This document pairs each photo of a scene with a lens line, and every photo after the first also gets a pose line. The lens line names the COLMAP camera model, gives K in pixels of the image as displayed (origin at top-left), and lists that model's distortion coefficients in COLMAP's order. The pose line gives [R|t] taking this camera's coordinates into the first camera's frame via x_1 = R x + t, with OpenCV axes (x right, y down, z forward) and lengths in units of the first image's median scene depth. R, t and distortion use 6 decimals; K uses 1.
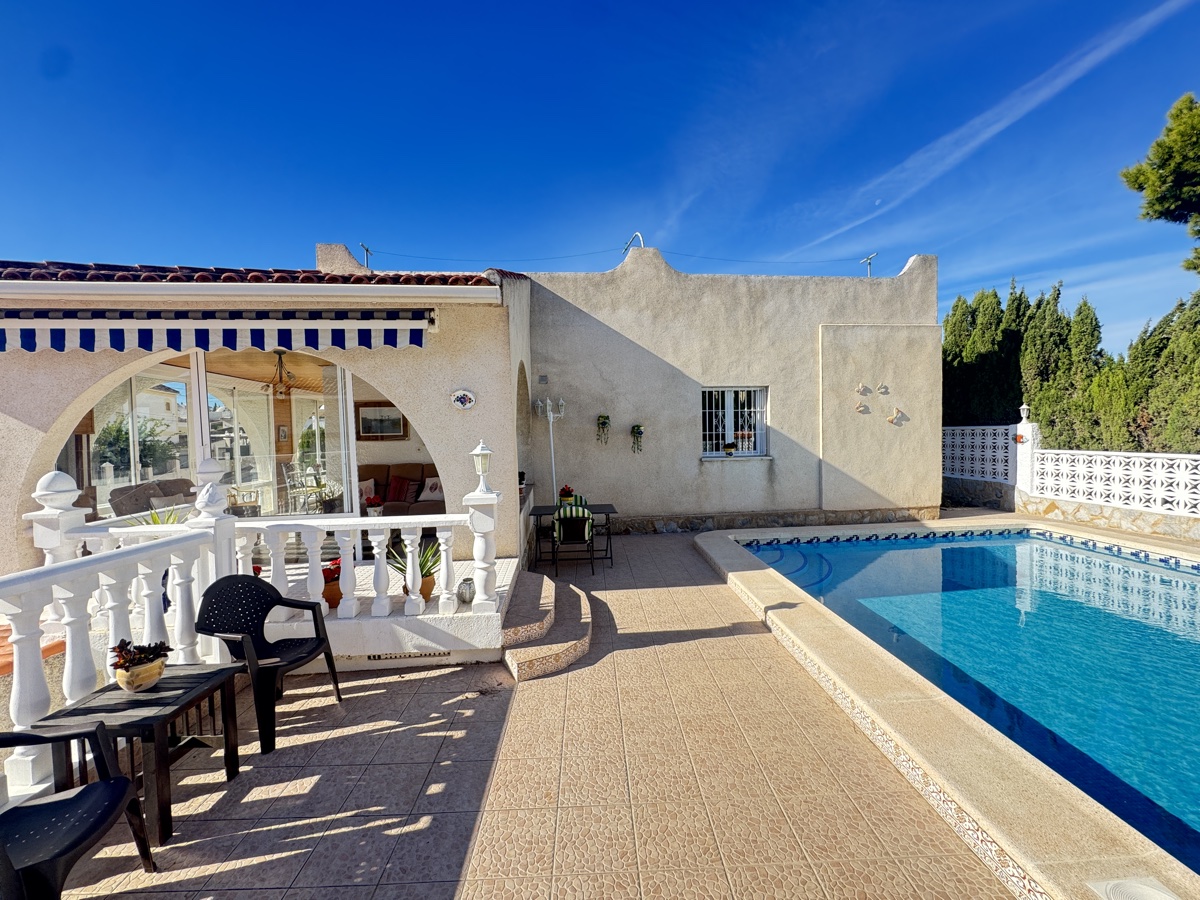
lens RADIAL K [[479.7, 0, 598.2], [0, 479.7, 447.0], [0, 0, 1]] dist [-0.001105, 0.000007]
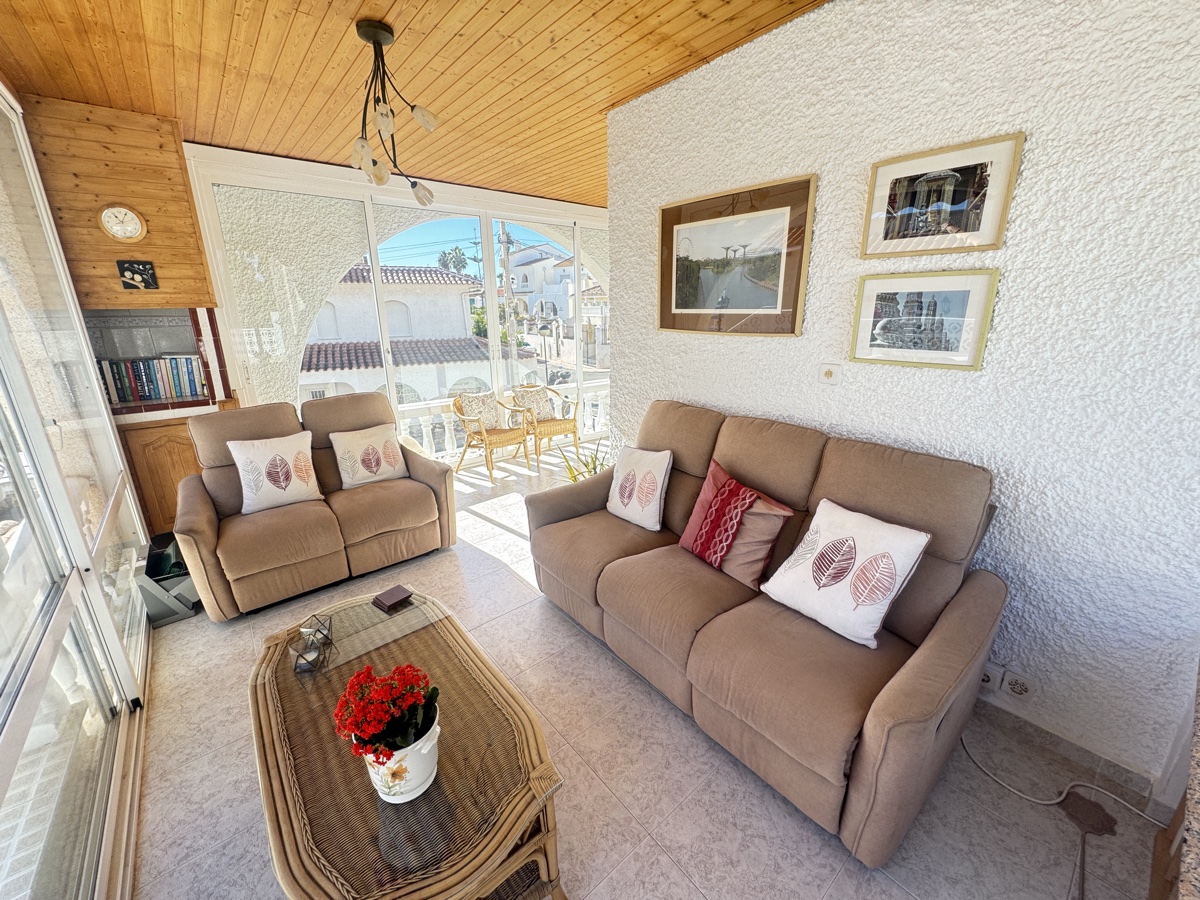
lens RADIAL K [[479.7, 0, 598.2], [0, 479.7, 447.0], [0, 0, 1]] dist [-0.001105, 0.000007]
pose [[0.567126, 0.244384, -0.786540, -0.211724], [-0.021782, 0.959082, 0.282288, -0.025794], [0.823343, -0.142960, 0.549243, 0.691714]]
